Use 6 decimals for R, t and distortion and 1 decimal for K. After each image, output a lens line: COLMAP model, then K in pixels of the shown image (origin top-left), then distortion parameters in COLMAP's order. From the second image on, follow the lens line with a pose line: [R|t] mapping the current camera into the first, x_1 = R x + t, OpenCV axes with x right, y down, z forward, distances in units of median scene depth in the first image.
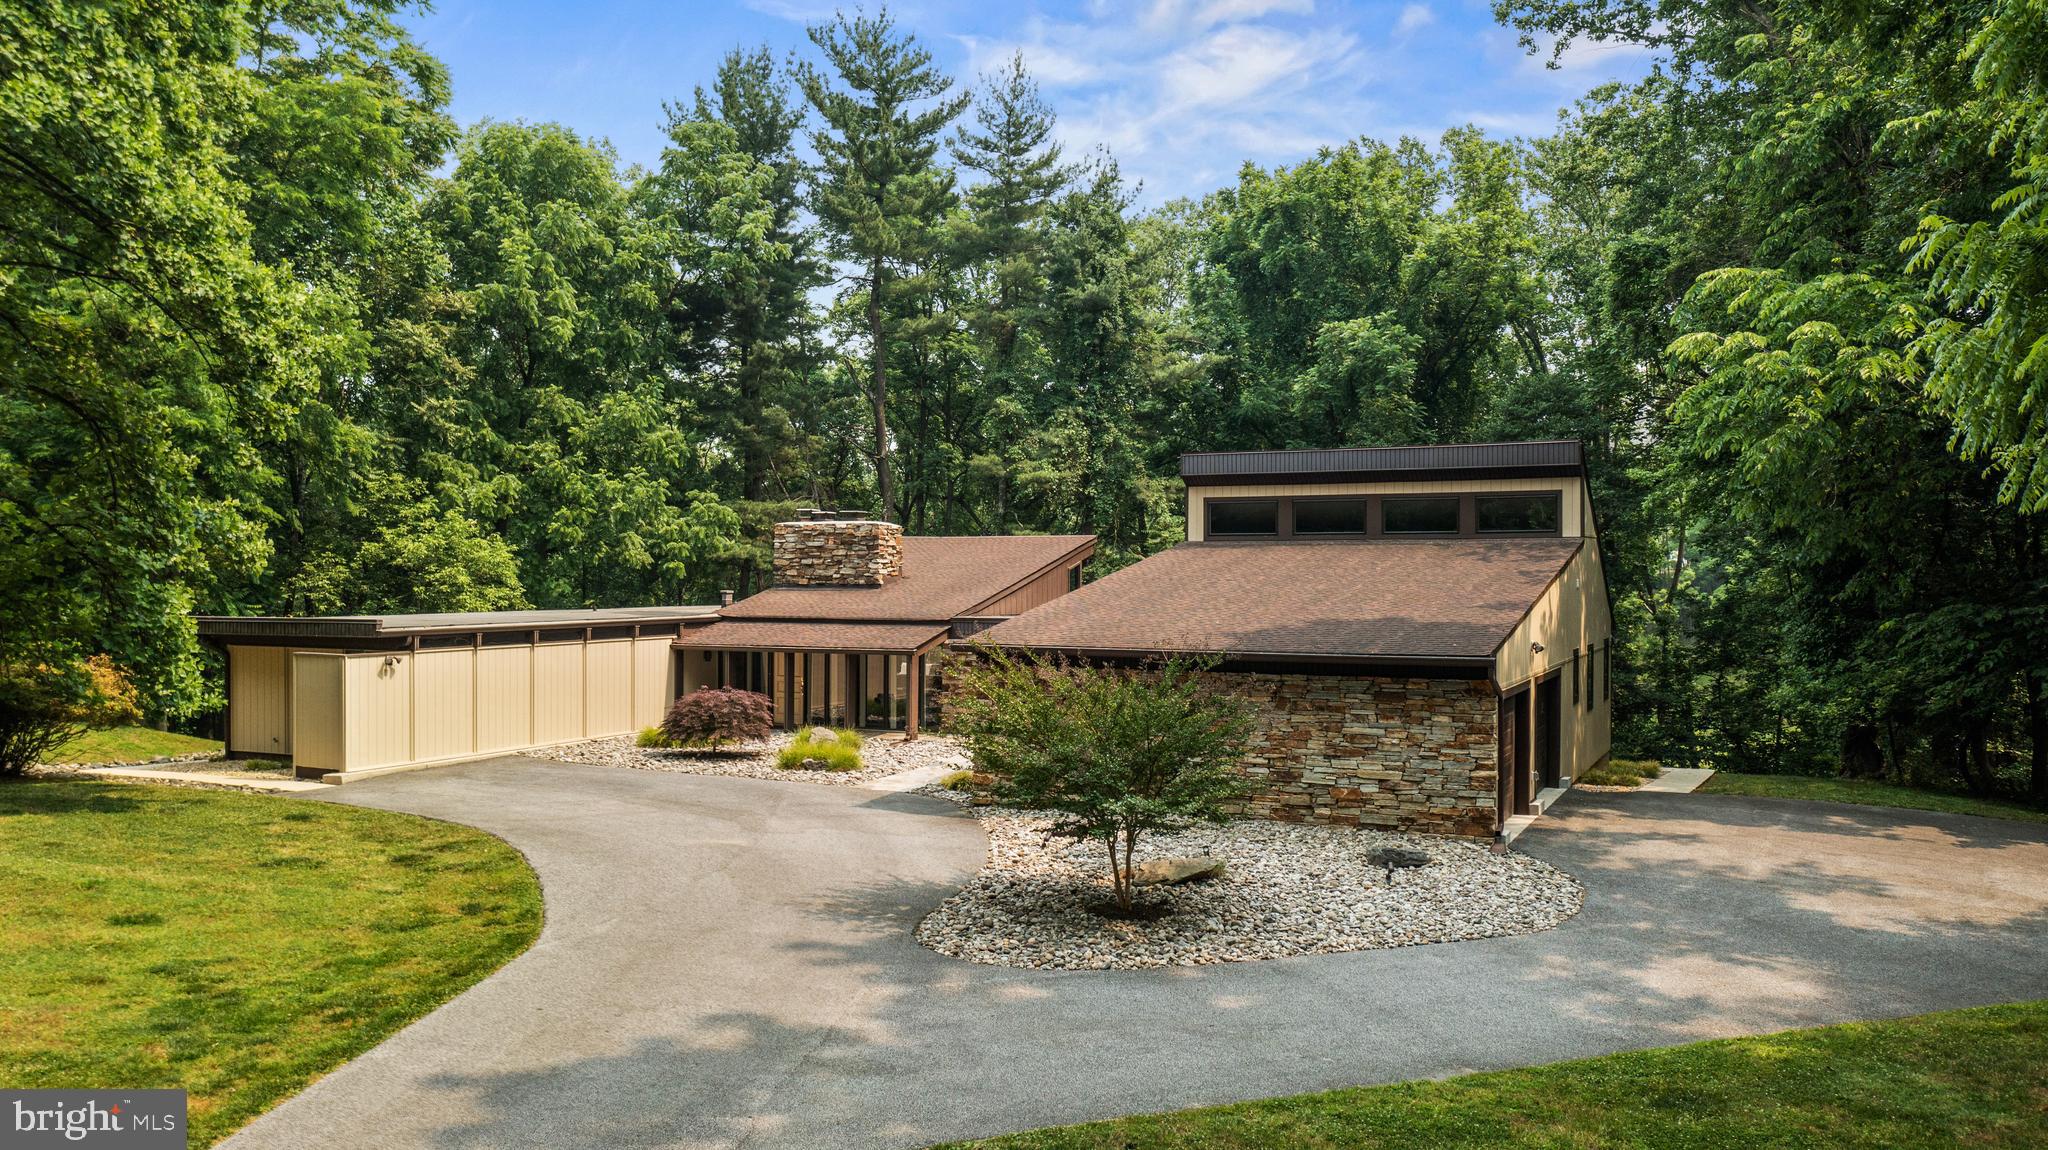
lens RADIAL K [[1629.9, 0, 1007.2], [0, 1629.9, 572.7], [0, 0, 1]] dist [-0.014029, 0.003605]
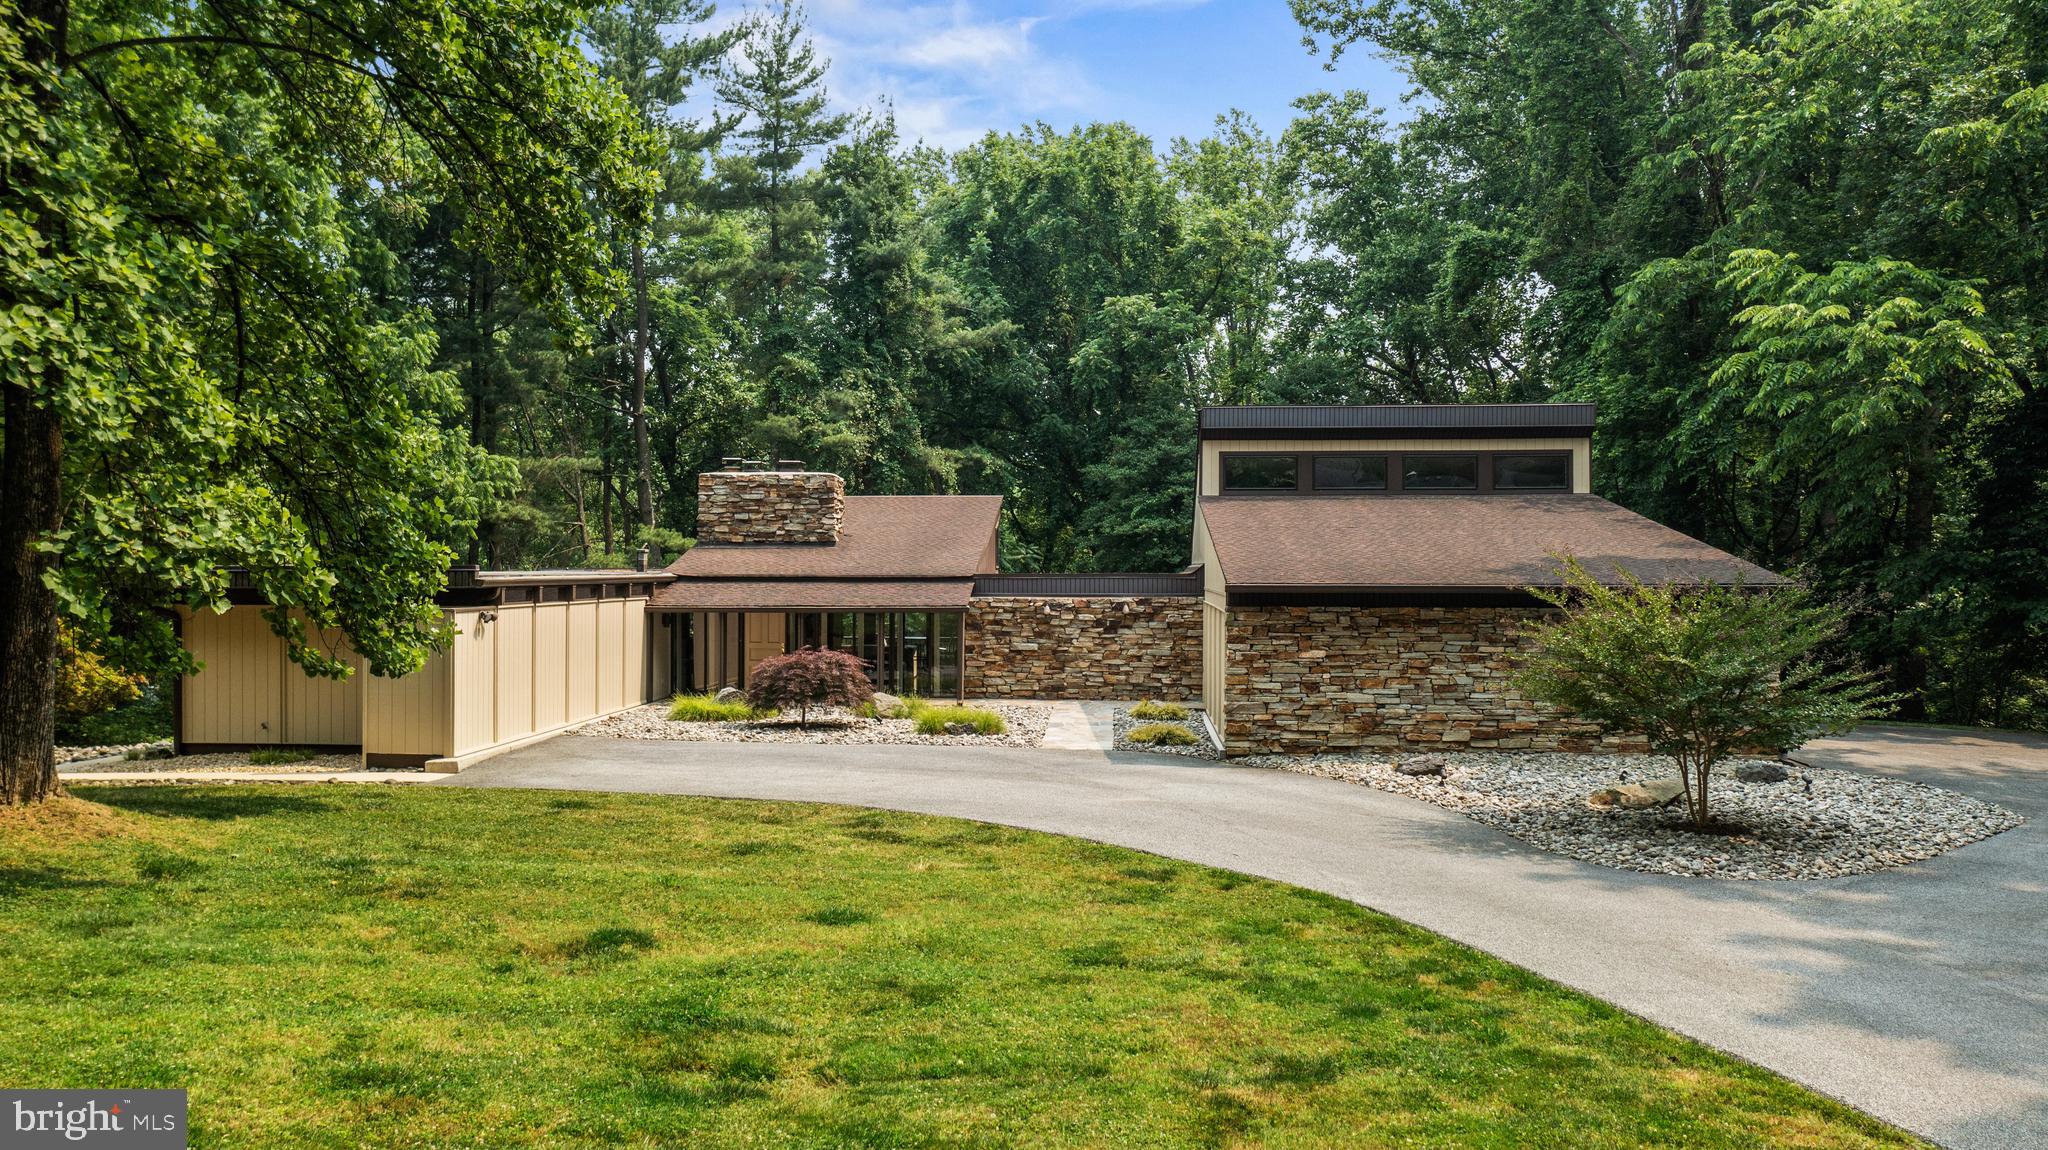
lens RADIAL K [[1629.9, 0, 1021.1], [0, 1629.9, 575.2], [0, 0, 1]] dist [-0.014029, 0.003605]
pose [[0.921381, -0.001179, 0.388658, -0.335152], [0.000539, 0.999998, 0.001756, 0.024261], [-0.388660, -0.001408, 0.921380, 0.119506]]
